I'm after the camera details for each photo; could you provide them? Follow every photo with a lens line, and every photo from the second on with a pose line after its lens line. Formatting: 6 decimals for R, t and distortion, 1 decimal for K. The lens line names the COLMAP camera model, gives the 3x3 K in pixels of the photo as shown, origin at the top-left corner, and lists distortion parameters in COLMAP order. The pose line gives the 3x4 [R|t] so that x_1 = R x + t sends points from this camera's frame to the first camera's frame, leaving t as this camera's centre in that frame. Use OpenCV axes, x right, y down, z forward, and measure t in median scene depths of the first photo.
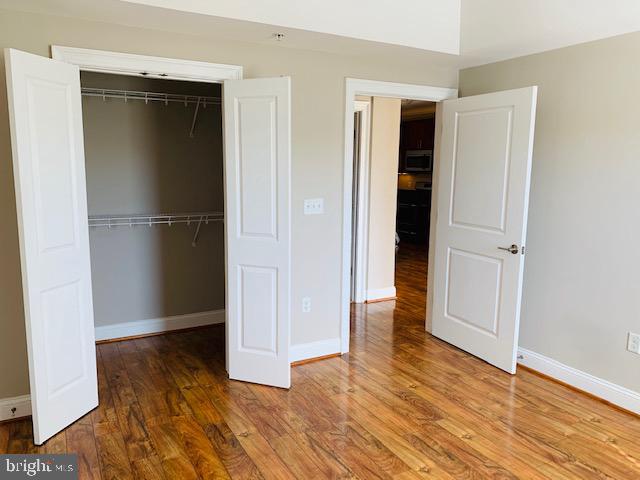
lens RADIAL K [[492.3, 0, 315.0], [0, 492.3, 237.0], [0, 0, 1]] dist [0.031243, -0.031121]
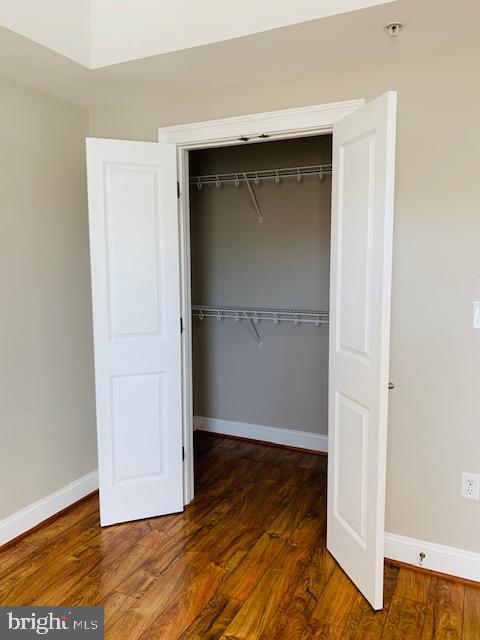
lens RADIAL K [[492.3, 0, 241.5], [0, 492.3, 320.2], [0, 0, 1]] dist [0.031243, -0.031121]
pose [[0.584629, 0.087077, -0.806615, 0.326986], [-0.110520, 0.993503, 0.027149, -0.048755], [0.803738, 0.073275, 0.590454, 0.503821]]
